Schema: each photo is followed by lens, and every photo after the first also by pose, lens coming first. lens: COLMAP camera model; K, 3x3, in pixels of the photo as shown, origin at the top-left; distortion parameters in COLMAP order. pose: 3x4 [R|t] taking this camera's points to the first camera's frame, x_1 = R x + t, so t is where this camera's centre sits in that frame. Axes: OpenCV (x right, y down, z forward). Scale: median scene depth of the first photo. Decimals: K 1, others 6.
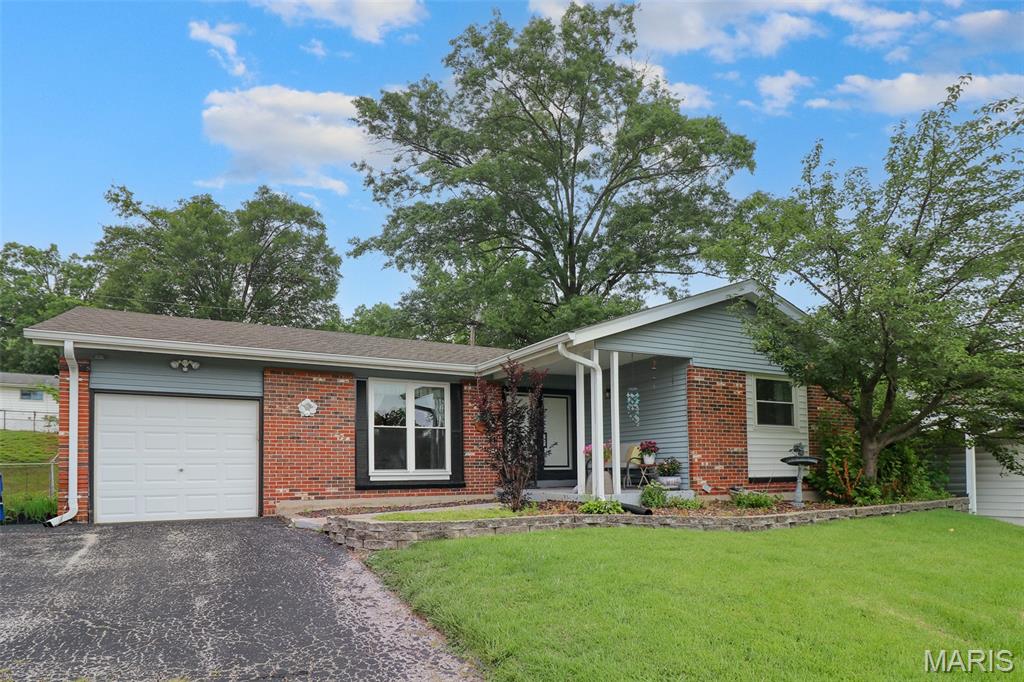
lens RADIAL K [[579.7, 0, 512.7], [0, 579.7, 457.6], [0, 0, 1]] dist [-0.006971, -0.002426]
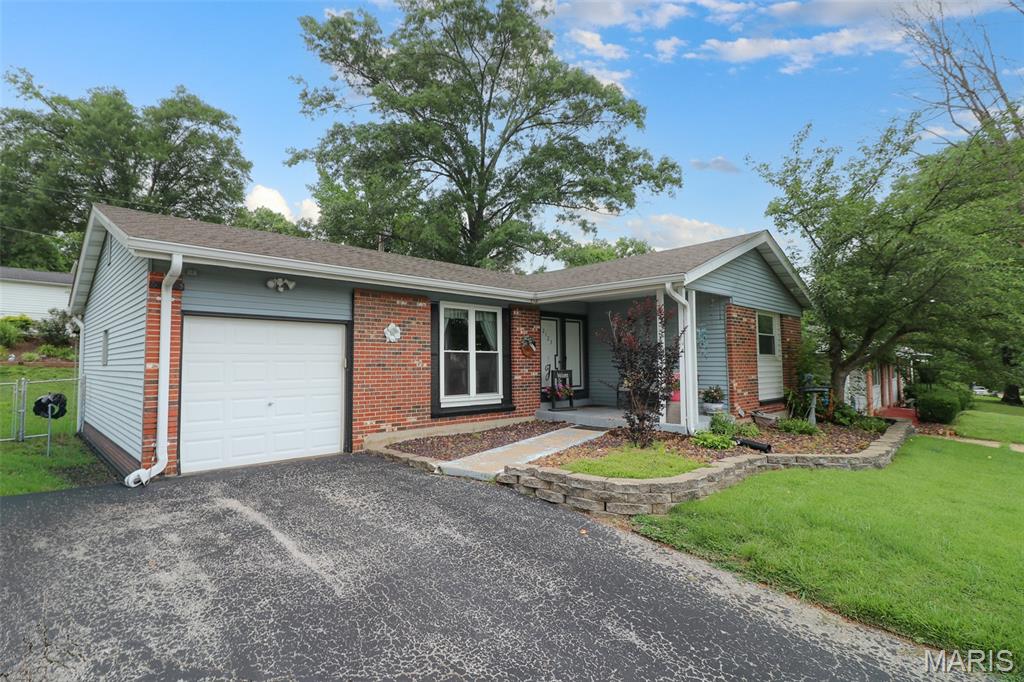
lens RADIAL K [[508.8, 0, 512.0], [0, 508.8, 341.0], [0, 0, 1]] dist [-0.003087, -0.012223]
pose [[0.972347, 0.025863, 0.232104, -0.334015], [-0.018757, 0.999287, -0.032770, -0.046257], [-0.232786, 0.027511, 0.972139, 0.142355]]
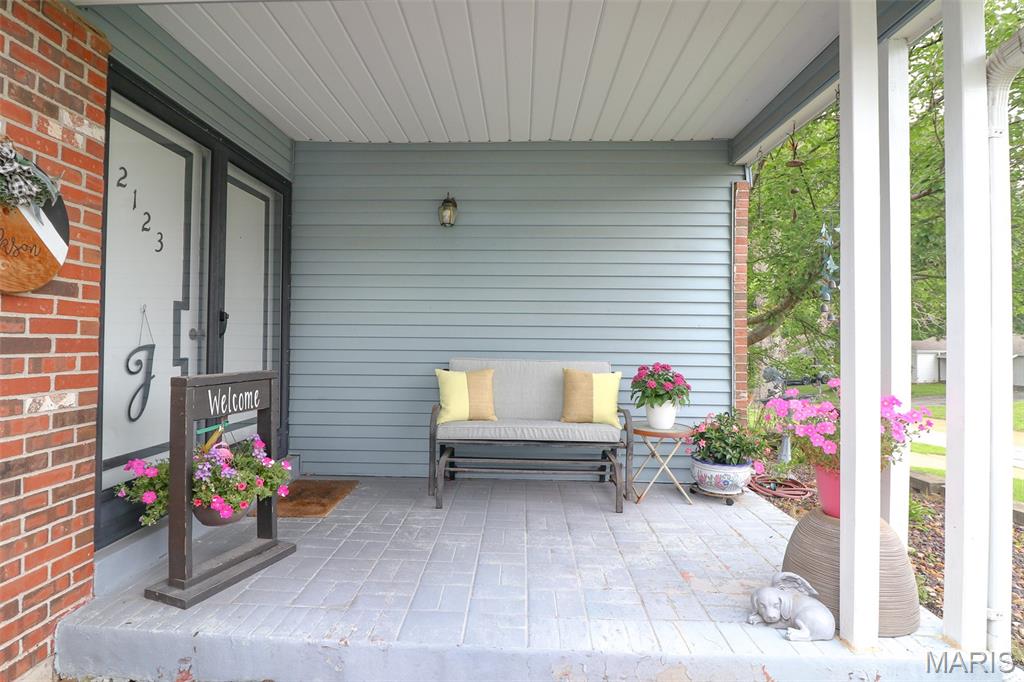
lens RADIAL K [[508.8, 0, 512.0], [0, 508.8, 341.0], [0, 0, 1]] dist [-0.003087, -0.012223]
pose [[0.539455, 0.032992, 0.841368, -0.108567], [-0.041619, 0.999055, -0.012491, -0.039861], [-0.840985, -0.028278, 0.540319, 0.916119]]
